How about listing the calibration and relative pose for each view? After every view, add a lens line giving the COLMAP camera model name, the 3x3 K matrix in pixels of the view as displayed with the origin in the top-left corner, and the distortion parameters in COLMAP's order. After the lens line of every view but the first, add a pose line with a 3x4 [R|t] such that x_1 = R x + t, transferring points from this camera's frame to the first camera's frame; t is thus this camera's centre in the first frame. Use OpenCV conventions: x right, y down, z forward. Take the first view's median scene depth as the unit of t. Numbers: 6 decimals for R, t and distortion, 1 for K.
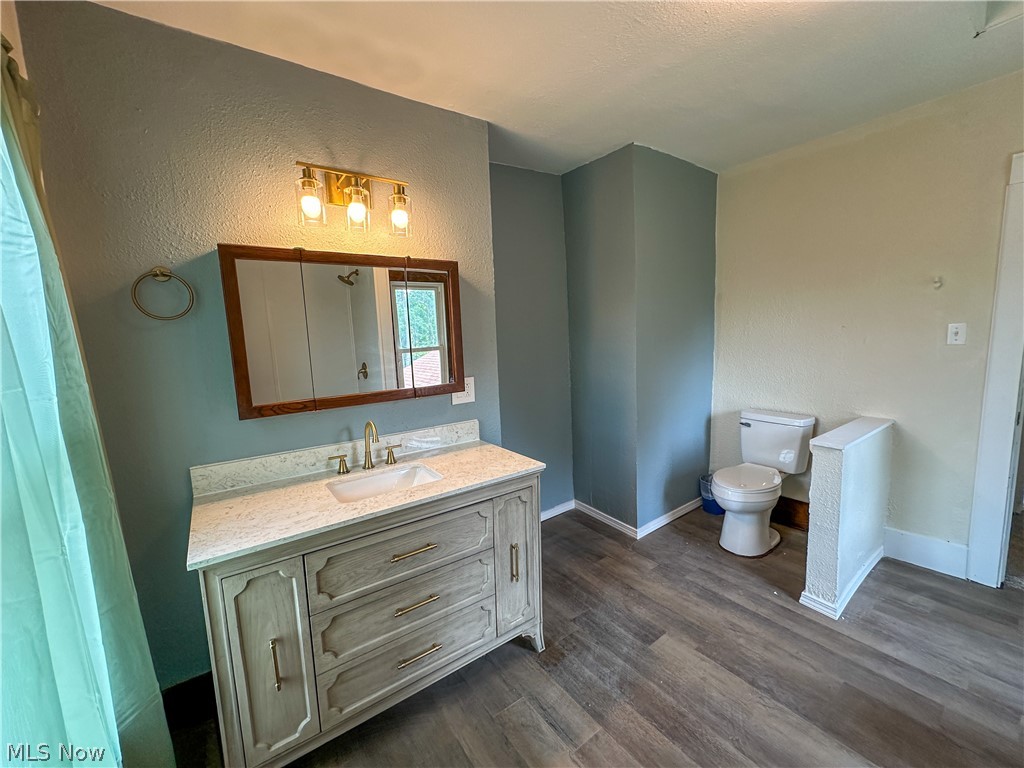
lens RADIAL K [[412.2, 0, 512.0], [0, 412.2, 384.0], [0, 0, 1]] dist [-0.002114, 0.000450]
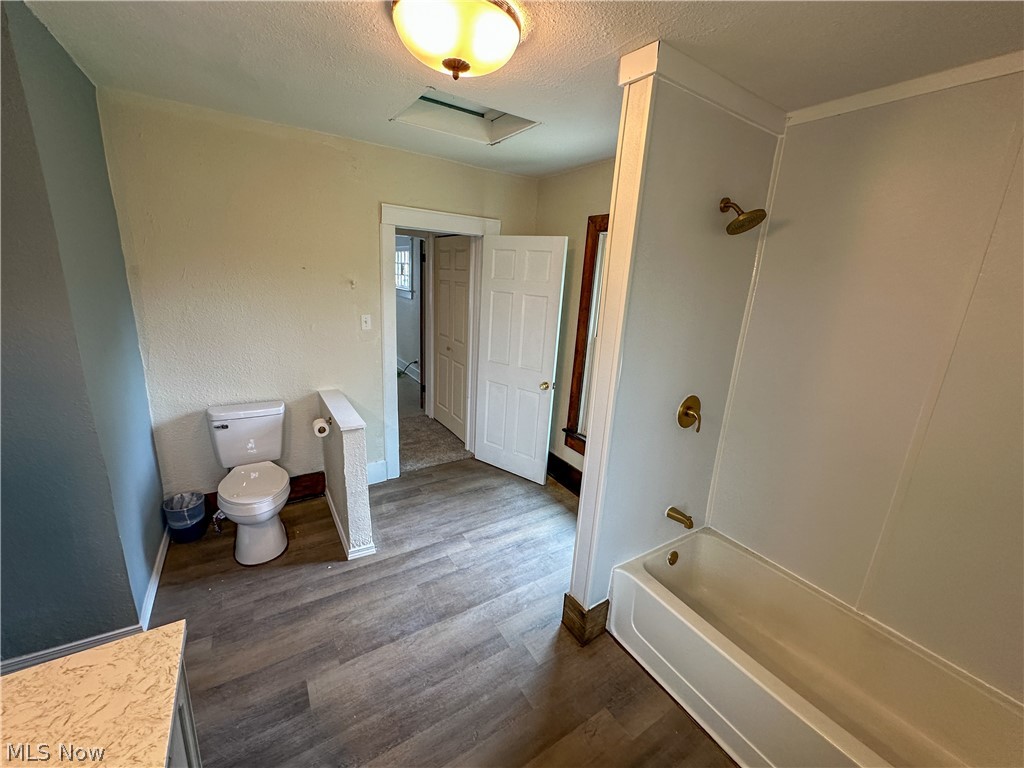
lens RADIAL K [[412.2, 0, 512.0], [0, 412.2, 384.0], [0, 0, 1]] dist [-0.002114, 0.000450]
pose [[0.053407, -0.214077, 0.975356, -0.337226], [0.069363, 0.975186, 0.210242, -0.187650], [-0.996161, 0.056426, 0.066931, 0.442713]]
